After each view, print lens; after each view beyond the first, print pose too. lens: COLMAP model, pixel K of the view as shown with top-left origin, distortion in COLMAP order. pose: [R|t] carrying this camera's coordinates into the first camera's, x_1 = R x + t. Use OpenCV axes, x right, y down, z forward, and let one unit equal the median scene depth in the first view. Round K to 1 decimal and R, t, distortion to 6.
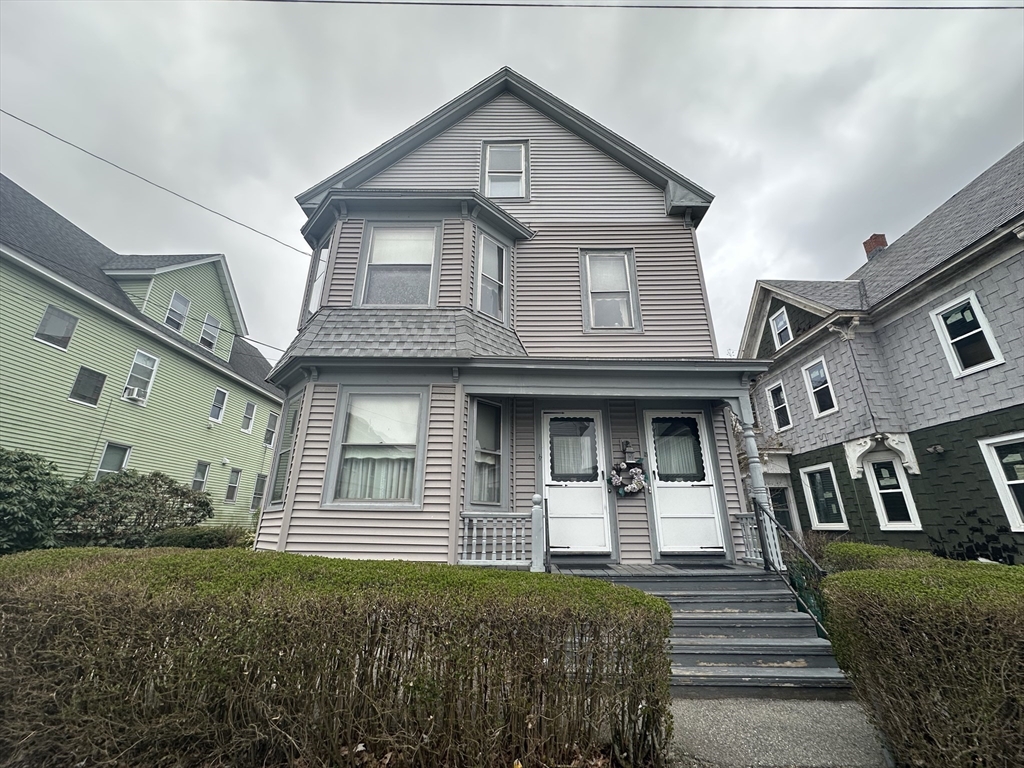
lens RADIAL K [[408.5, 0, 510.3], [0, 408.5, 385.5], [0, 0, 1]] dist [-0.001719, 0.000476]
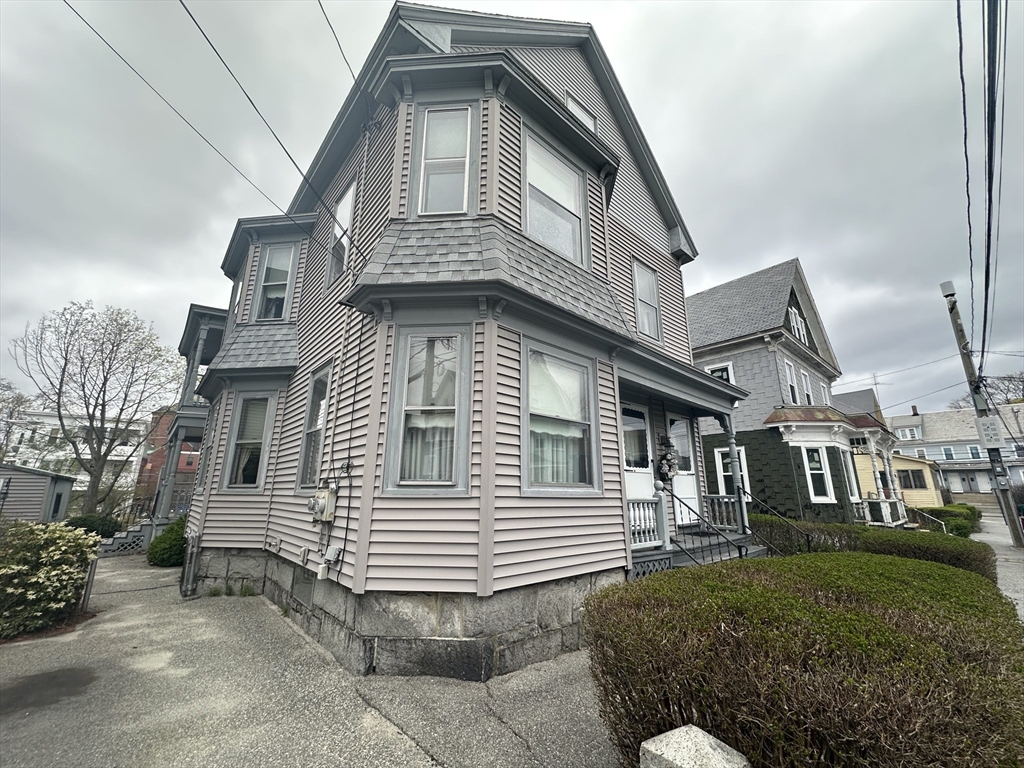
lens RADIAL K [[408.5, 0, 514.0], [0, 408.5, 388.2], [0, 0, 1]] dist [-0.001719, 0.000476]
pose [[0.737705, 0.163602, 0.655001, -0.848139], [-0.221326, 0.975183, 0.005696, 0.089019], [-0.637814, -0.149171, 0.755607, 0.392591]]
